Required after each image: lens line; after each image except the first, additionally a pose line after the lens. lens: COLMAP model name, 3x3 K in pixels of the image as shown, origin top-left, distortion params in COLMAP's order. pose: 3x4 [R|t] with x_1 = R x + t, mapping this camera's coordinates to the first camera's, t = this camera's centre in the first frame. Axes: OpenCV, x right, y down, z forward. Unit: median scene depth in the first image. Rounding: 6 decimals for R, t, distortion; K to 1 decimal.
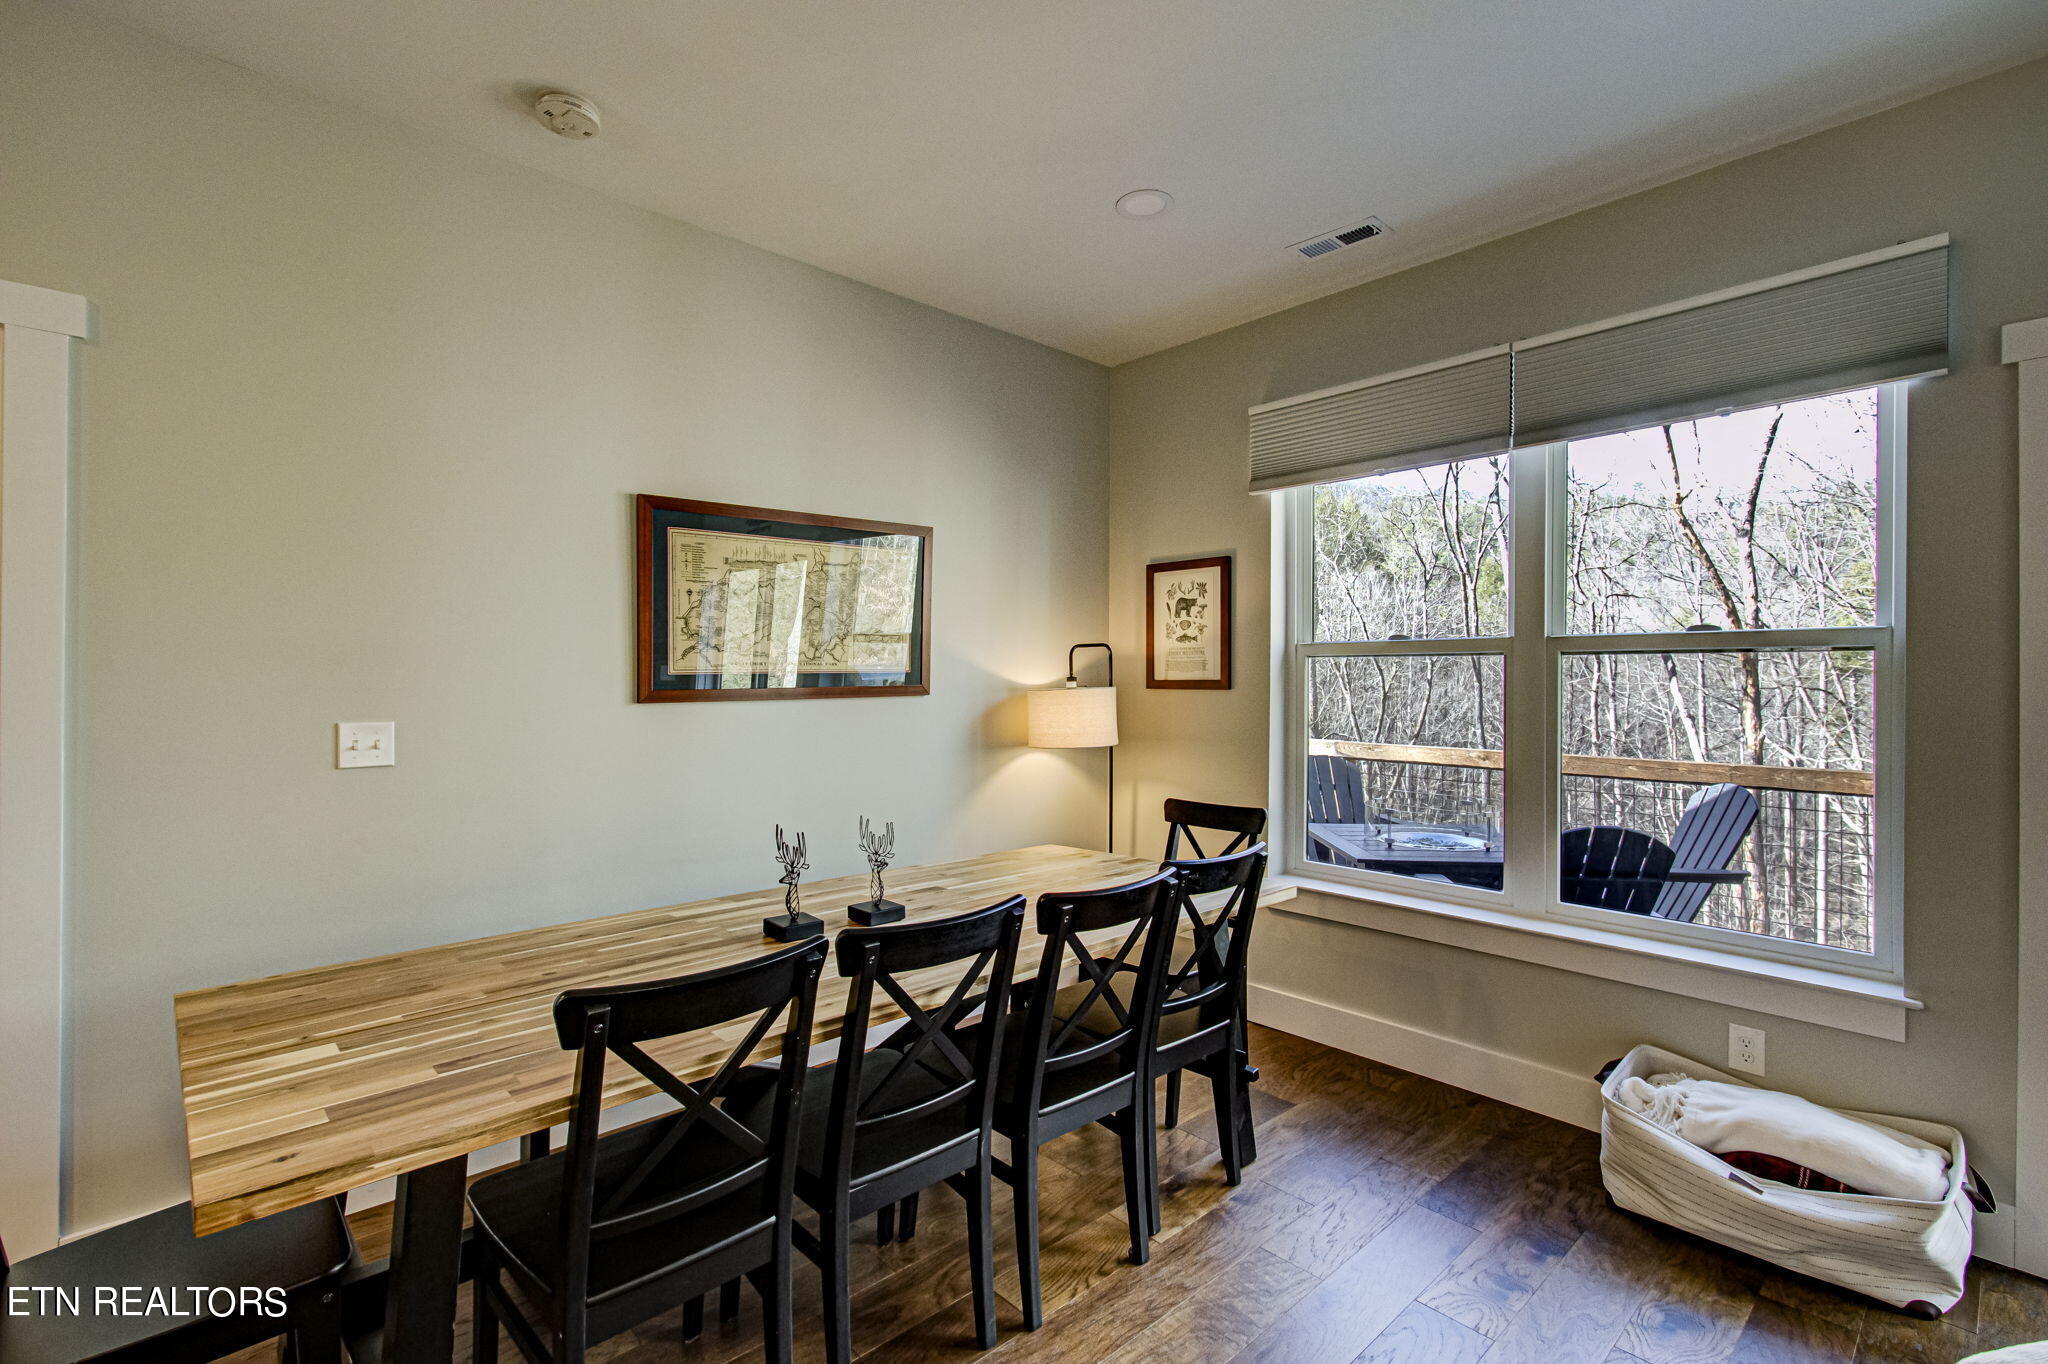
lens RADIAL K [[905.2, 0, 1070.2], [0, 905.2, 682.4], [0, 0, 1]] dist [-0.000535, 0.000054]
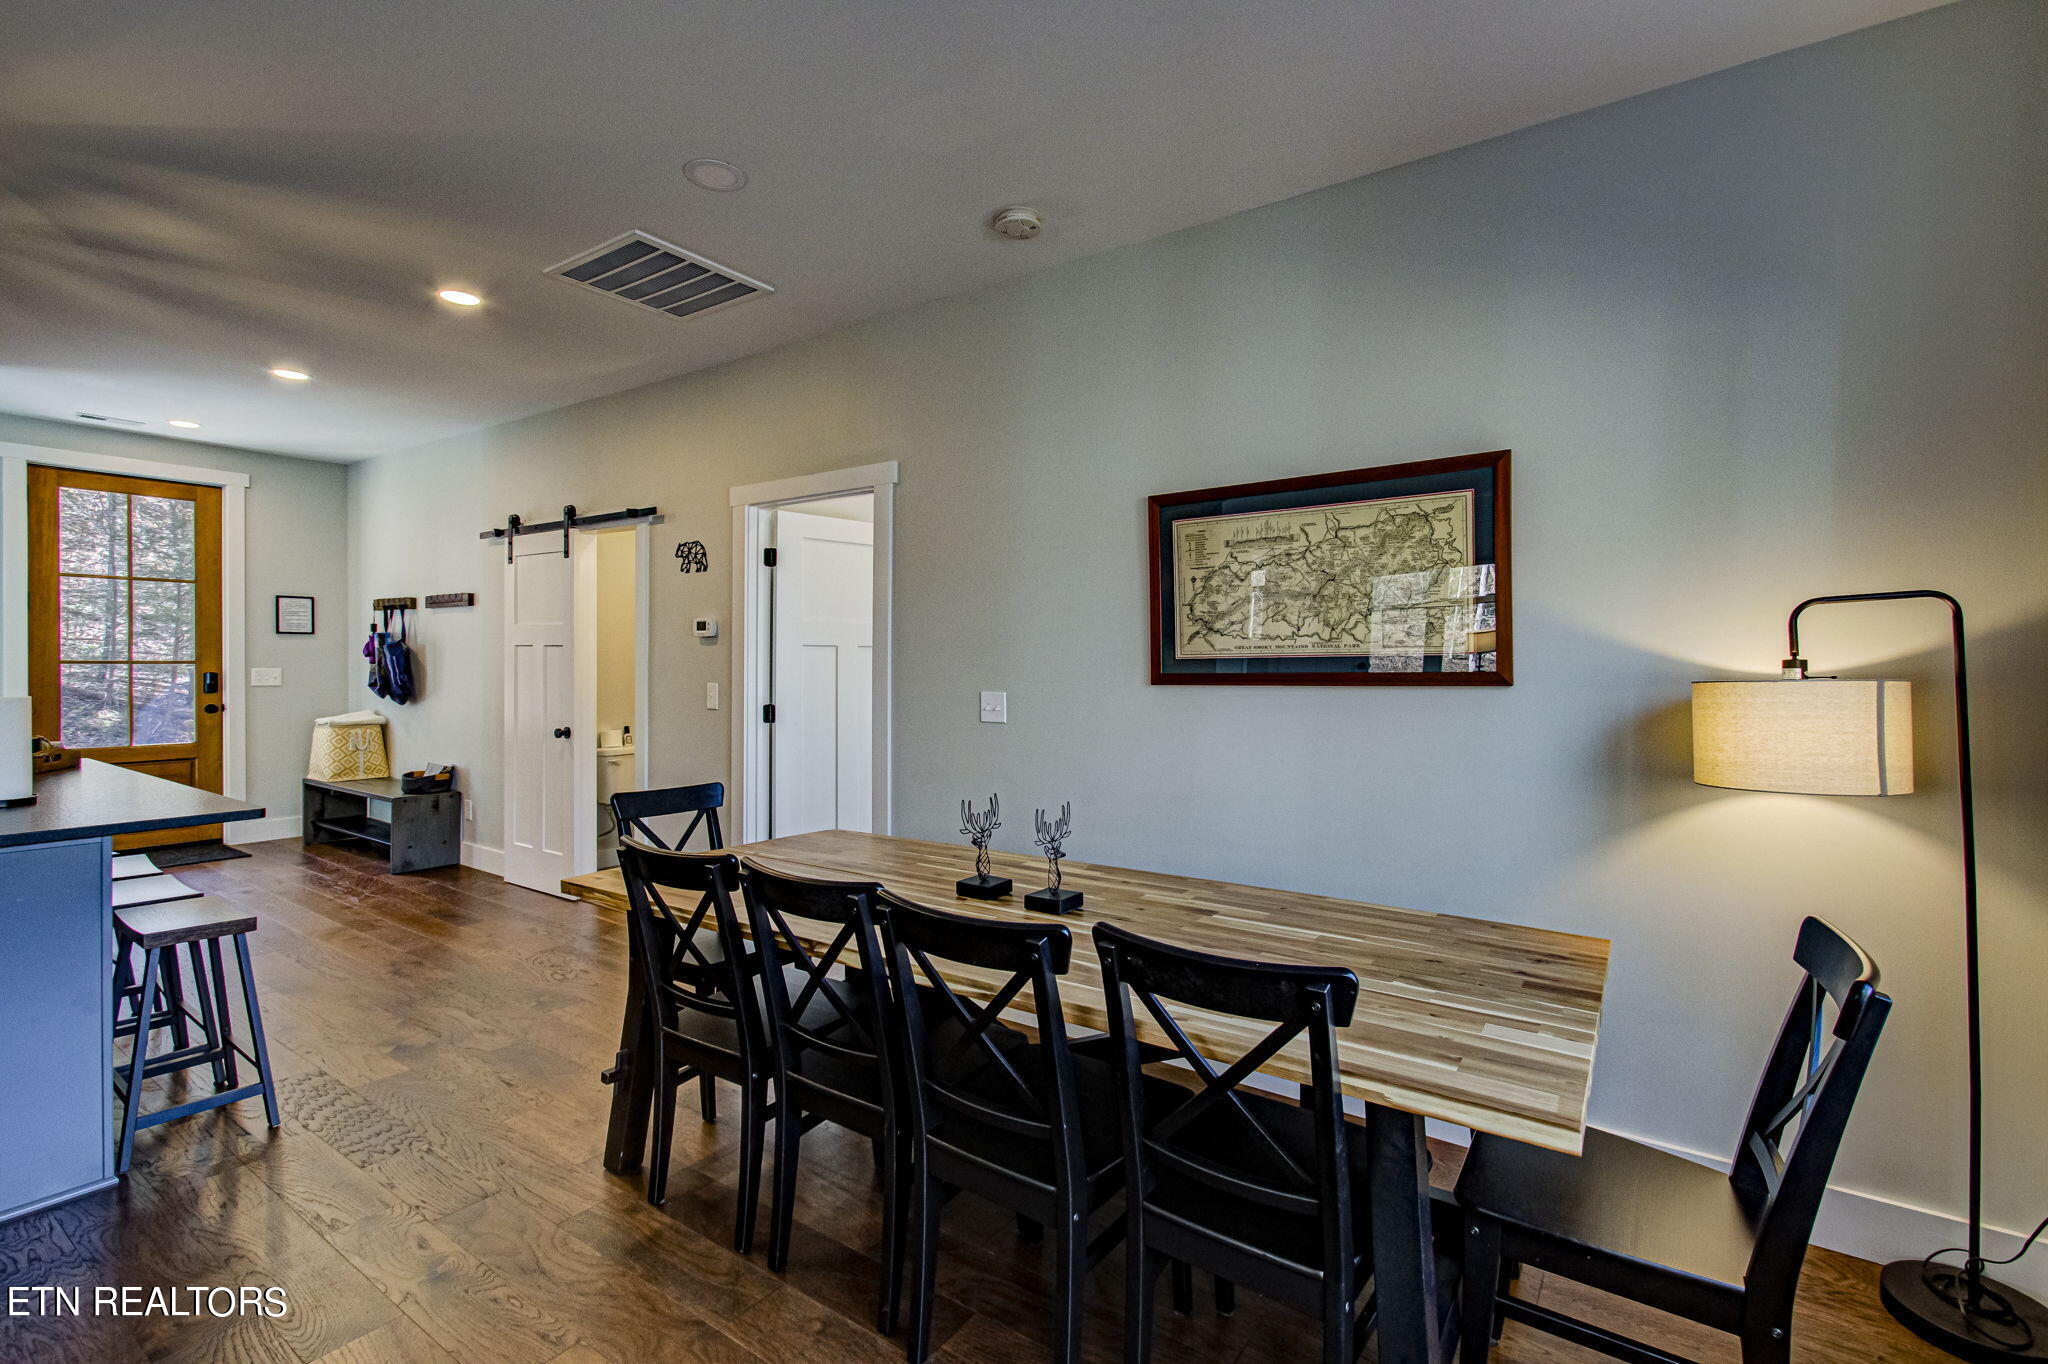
lens RADIAL K [[974.0, 0, 1029.4], [0, 974.0, 666.0], [0, 0, 1]] dist [0.020222, -0.000388]
pose [[0.210072, 0.008174, -0.977652, 0.633824], [-0.004516, 0.999962, 0.007391, -0.007707], [0.977676, 0.002862, 0.210101, 0.579843]]
